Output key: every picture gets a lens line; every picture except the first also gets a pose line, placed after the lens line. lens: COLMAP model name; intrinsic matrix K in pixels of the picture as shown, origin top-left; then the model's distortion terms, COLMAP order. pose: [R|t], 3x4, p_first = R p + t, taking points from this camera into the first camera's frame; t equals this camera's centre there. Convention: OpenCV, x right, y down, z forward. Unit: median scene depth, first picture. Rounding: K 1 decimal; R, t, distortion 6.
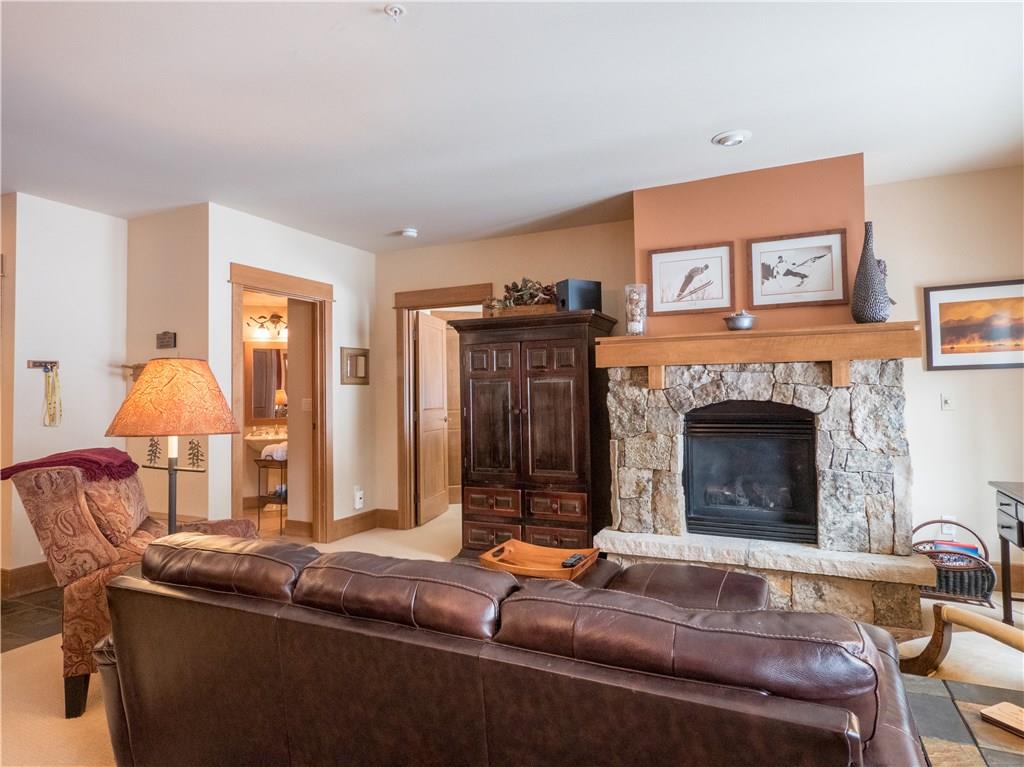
lens RADIAL K [[627.1, 0, 518.8], [0, 627.1, 380.3], [0, 0, 1]] dist [0.008202, 0.001766]
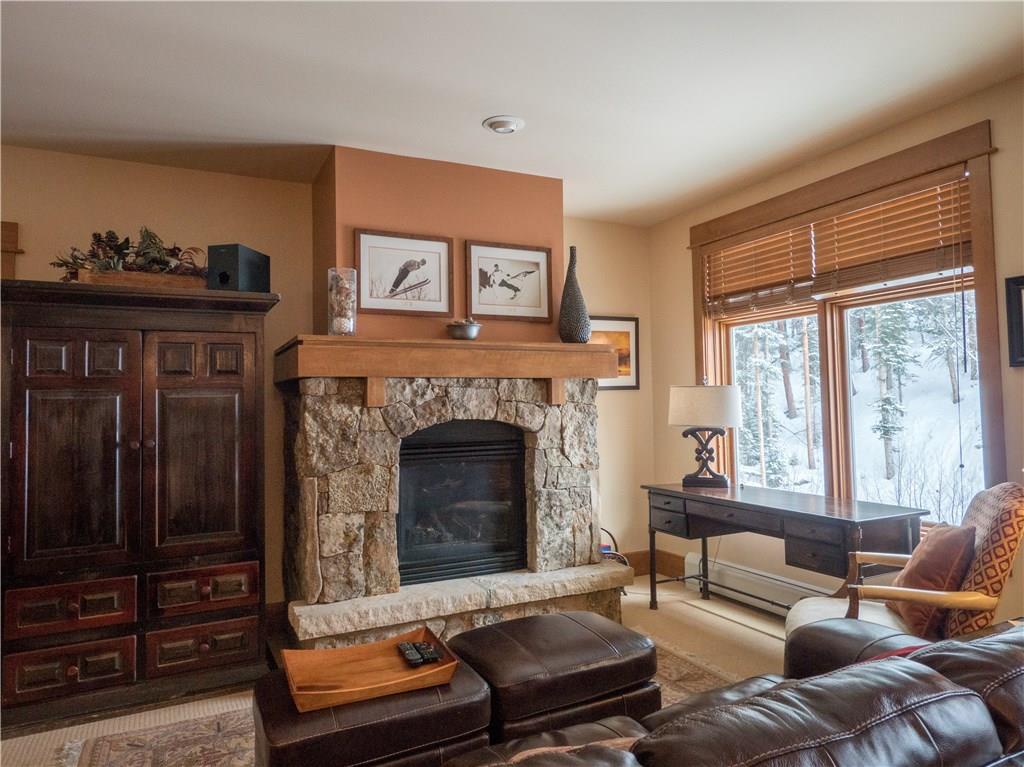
lens RADIAL K [[692.5, 0, 518.3], [0, 692.5, 375.7], [0, 0, 1]] dist [0.006320, 0.002946]
pose [[0.597319, 0.037540, 0.801125, -0.369264], [-0.007034, 0.999111, -0.041572, 0.009807], [-0.801973, 0.019197, 0.597052, 0.350089]]
